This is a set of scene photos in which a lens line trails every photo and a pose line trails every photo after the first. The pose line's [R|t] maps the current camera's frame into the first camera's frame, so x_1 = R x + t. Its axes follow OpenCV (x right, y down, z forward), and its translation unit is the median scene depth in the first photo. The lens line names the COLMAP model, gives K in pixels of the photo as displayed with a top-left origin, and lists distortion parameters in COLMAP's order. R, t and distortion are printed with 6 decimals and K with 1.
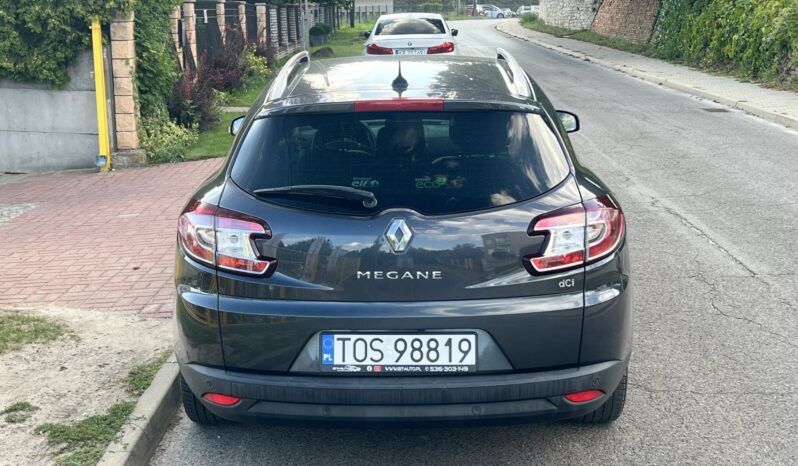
lens RADIAL K [[1098.9, 0, 399.0], [0, 1098.9, 233.0], [0, 0, 1]] dist [0.254040, -0.879192]
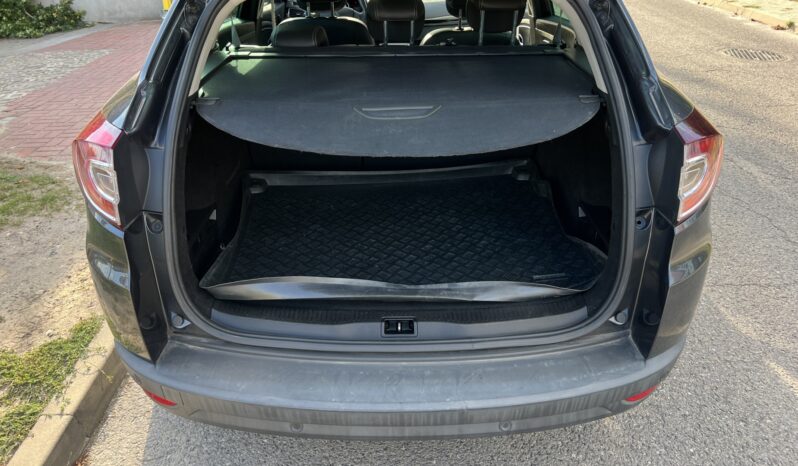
lens RADIAL K [[620.6, 0, 399.0], [0, 620.6, 233.0], [0, 0, 1]] dist [0.078606, -0.120659]
pose [[0.999797, 0.000284, 0.020159, -0.004891], [-0.005835, 0.961175, 0.275878, -0.046334], [-0.019298, -0.275939, 0.960981, 0.418476]]
